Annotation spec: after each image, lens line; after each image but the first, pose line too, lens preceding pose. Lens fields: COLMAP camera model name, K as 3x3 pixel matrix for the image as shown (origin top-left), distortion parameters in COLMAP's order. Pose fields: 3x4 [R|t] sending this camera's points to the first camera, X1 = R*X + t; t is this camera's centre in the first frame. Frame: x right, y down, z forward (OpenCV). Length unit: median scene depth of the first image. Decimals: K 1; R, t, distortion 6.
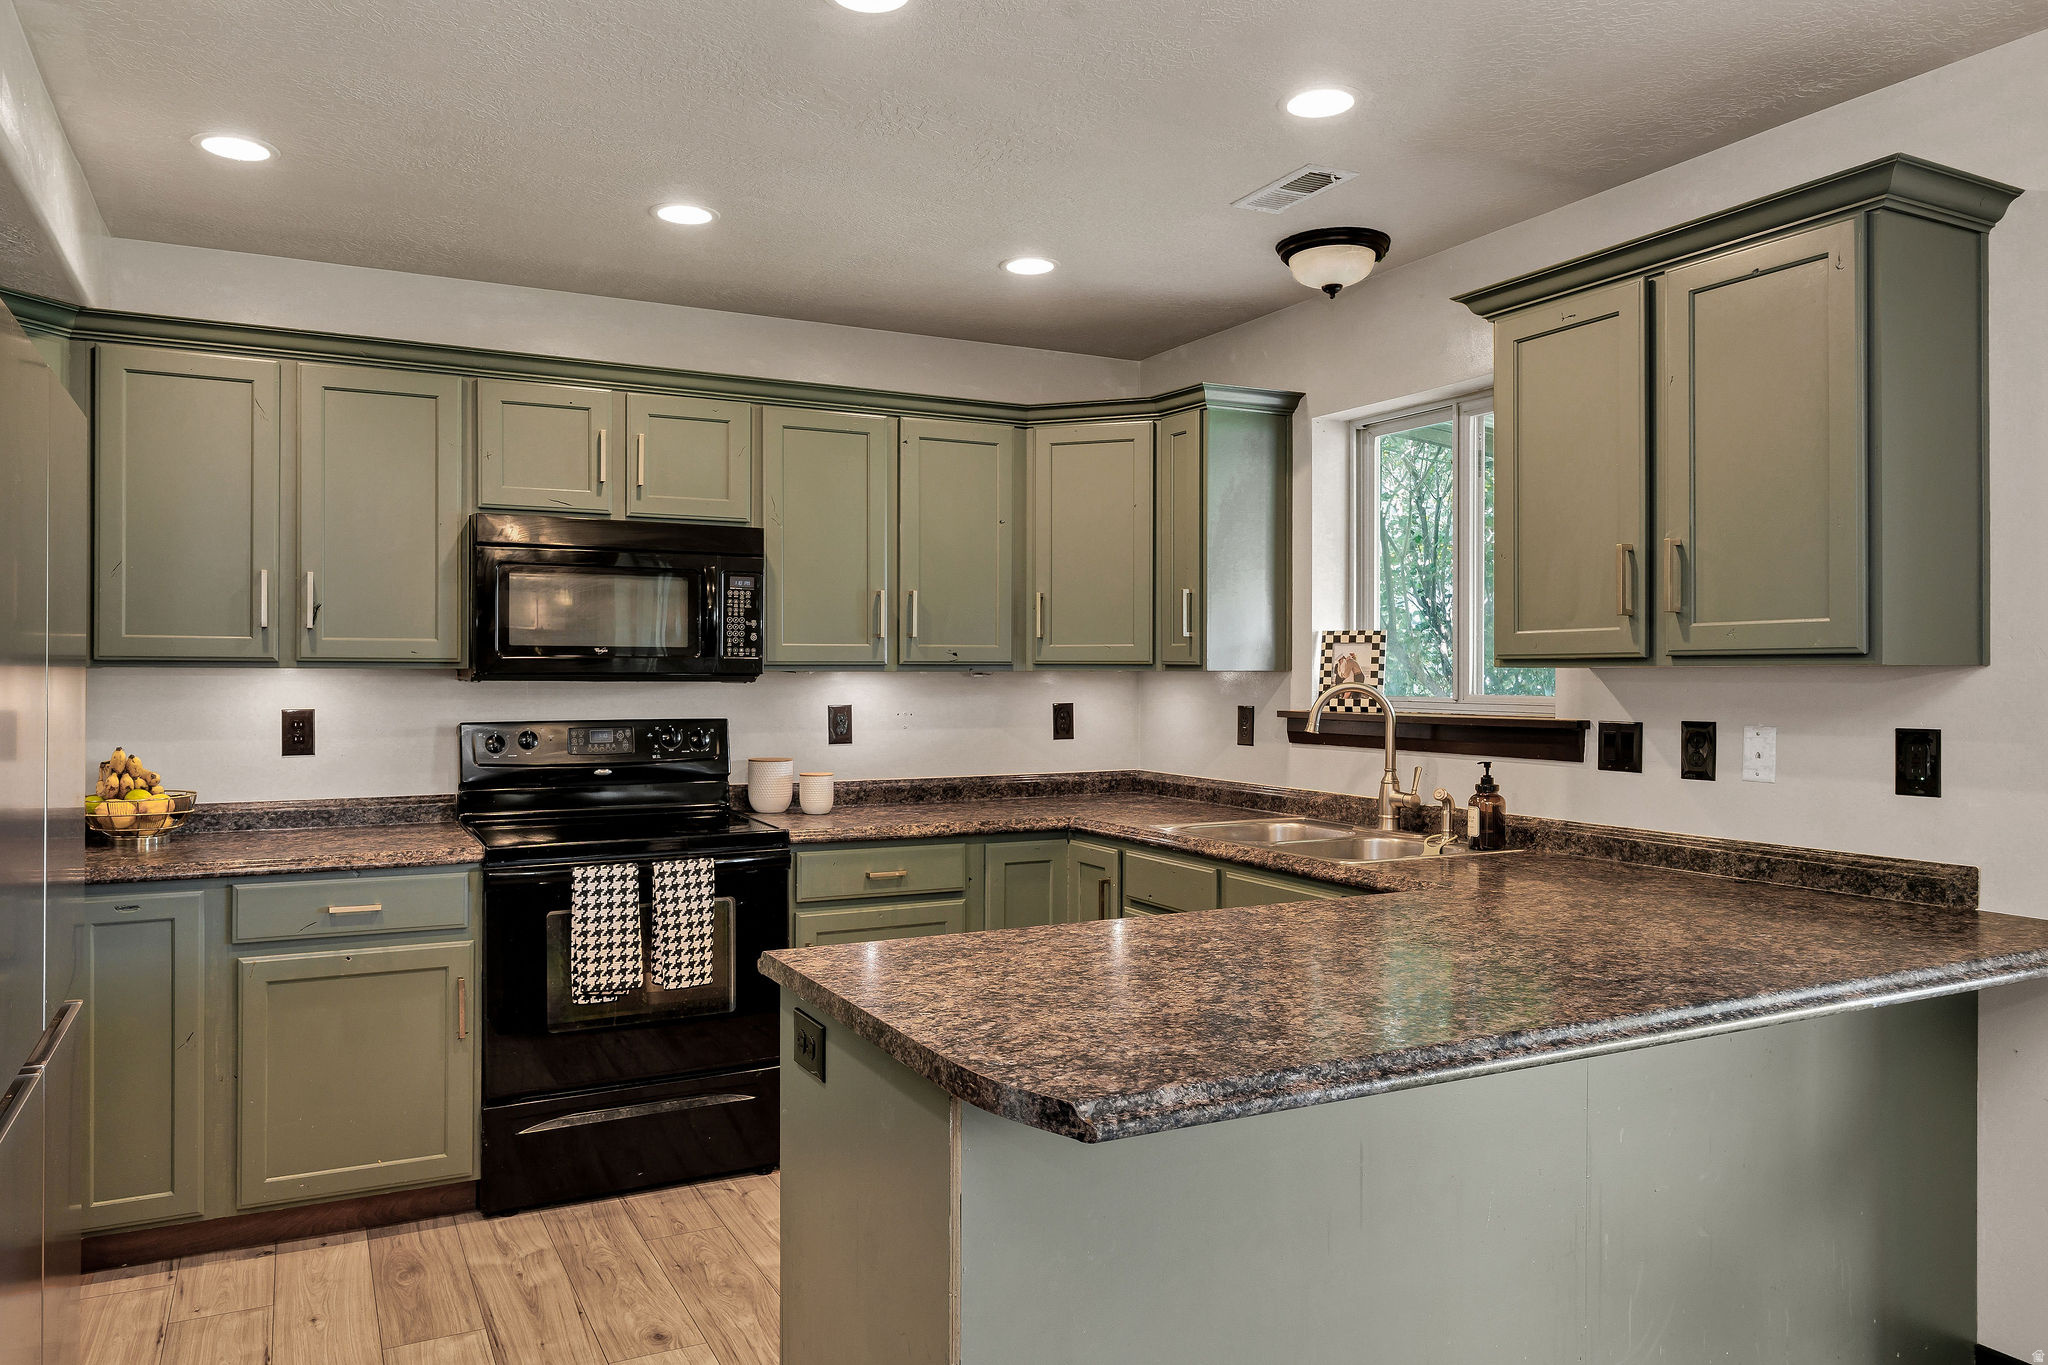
lens RADIAL K [[1397.7, 0, 1025.9], [0, 1397.7, 676.4], [0, 0, 1]] dist [0.000579, 0.000093]
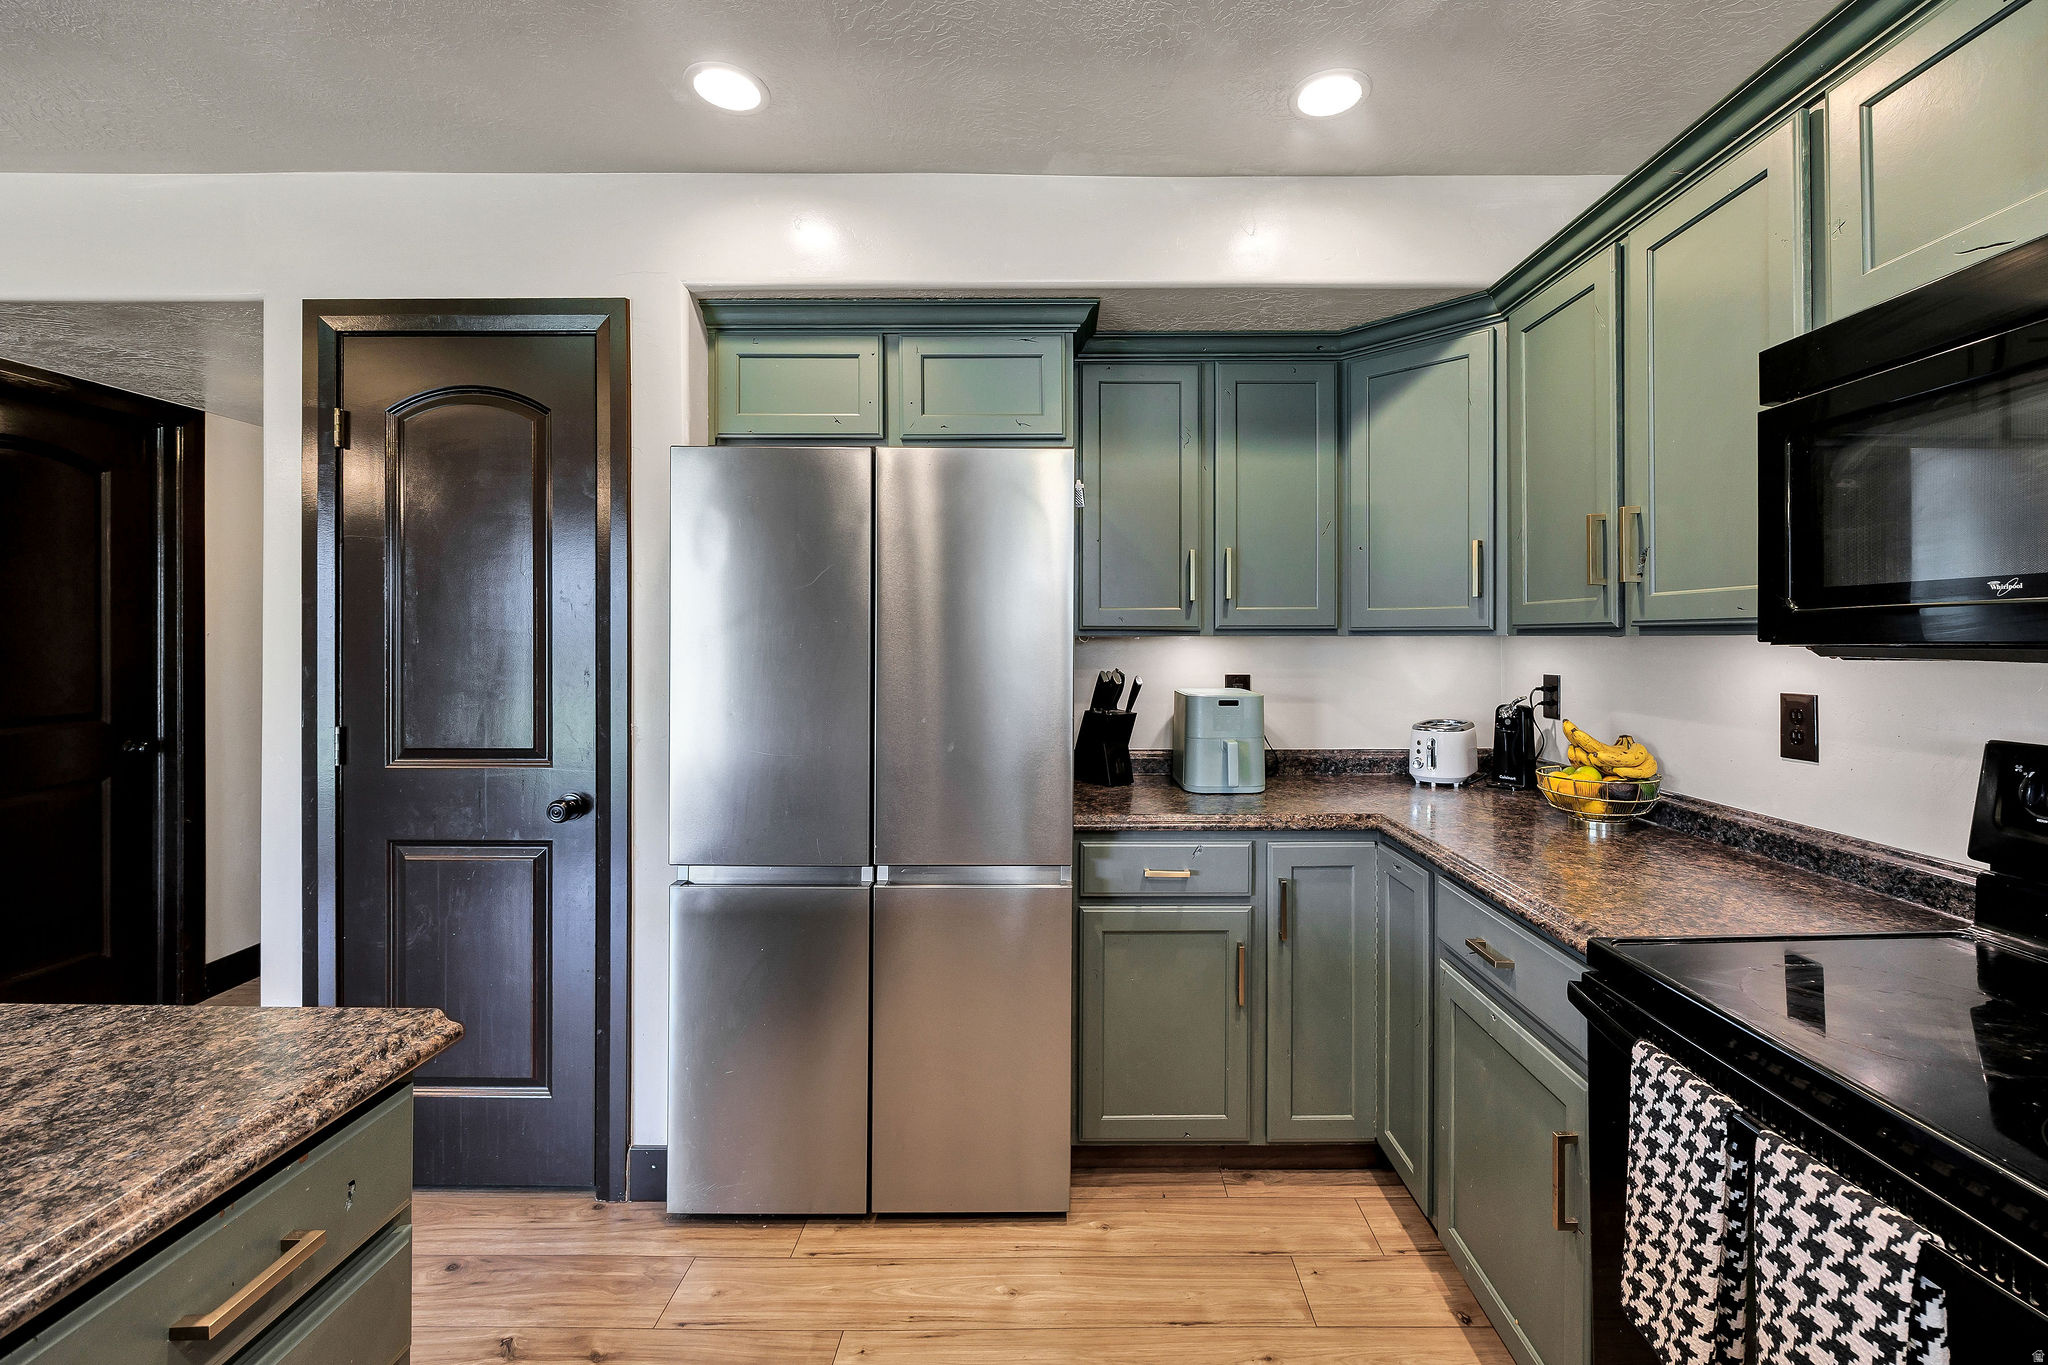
lens RADIAL K [[822.1, 0, 1028.0], [0, 822.1, 673.3], [0, 0, 1]] dist [-0.010580, 0.000342]
pose [[-0.458979, 0.019110, -0.888242, 0.018803], [-0.000136, 0.999767, 0.021580, 0.005526], [0.888447, 0.010025, -0.458869, 0.974159]]
